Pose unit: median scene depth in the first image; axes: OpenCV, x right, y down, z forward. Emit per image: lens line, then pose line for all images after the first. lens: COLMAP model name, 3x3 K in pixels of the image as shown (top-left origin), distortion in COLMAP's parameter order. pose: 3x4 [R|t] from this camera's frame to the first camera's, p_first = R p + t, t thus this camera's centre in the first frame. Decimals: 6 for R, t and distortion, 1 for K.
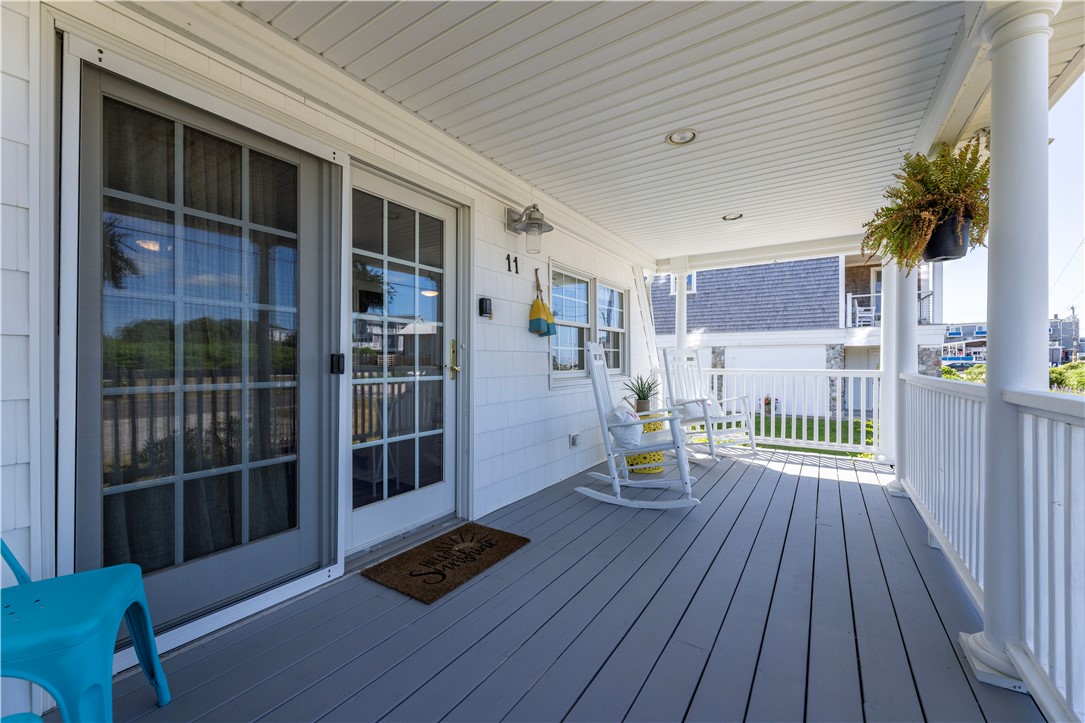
lens RADIAL K [[436.2, 0, 542.5], [0, 436.2, 361.5], [0, 0, 1]] dist [0.000333, -0.000010]
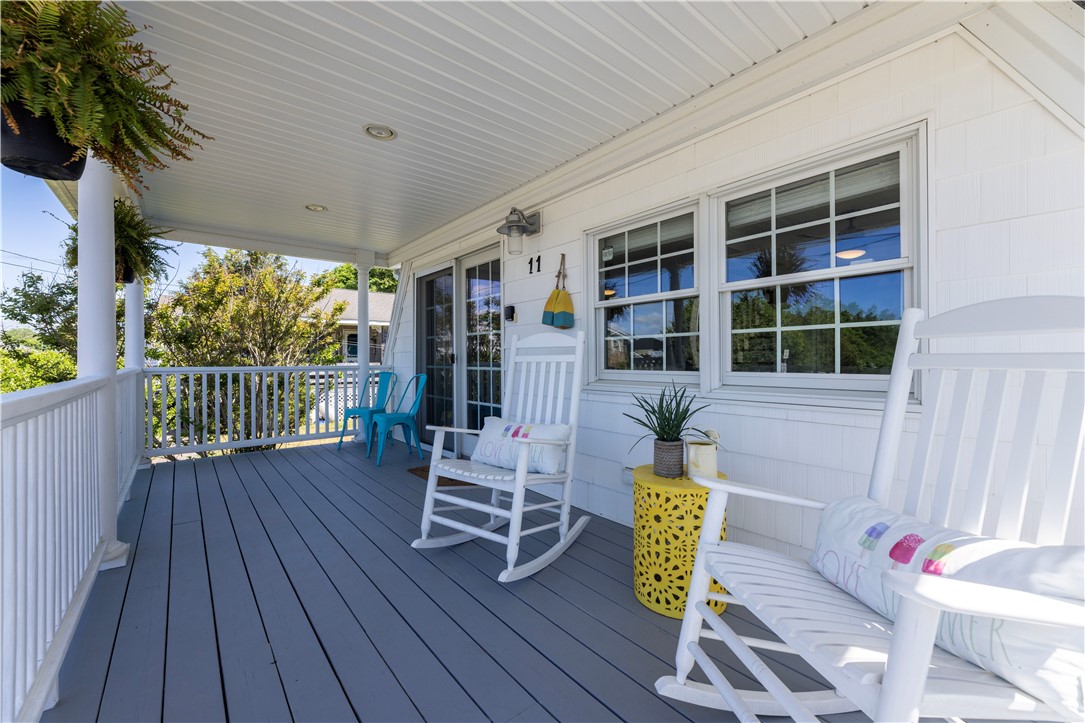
lens RADIAL K [[436.2, 0, 542.5], [0, 436.2, 361.5], [0, 0, 1]] dist [0.000333, -0.000010]
pose [[-0.294030, 0.014742, -0.955683, 0.930805], [0.010922, 0.999868, 0.012064, -0.003658], [0.955734, -0.006891, -0.294152, 1.323733]]
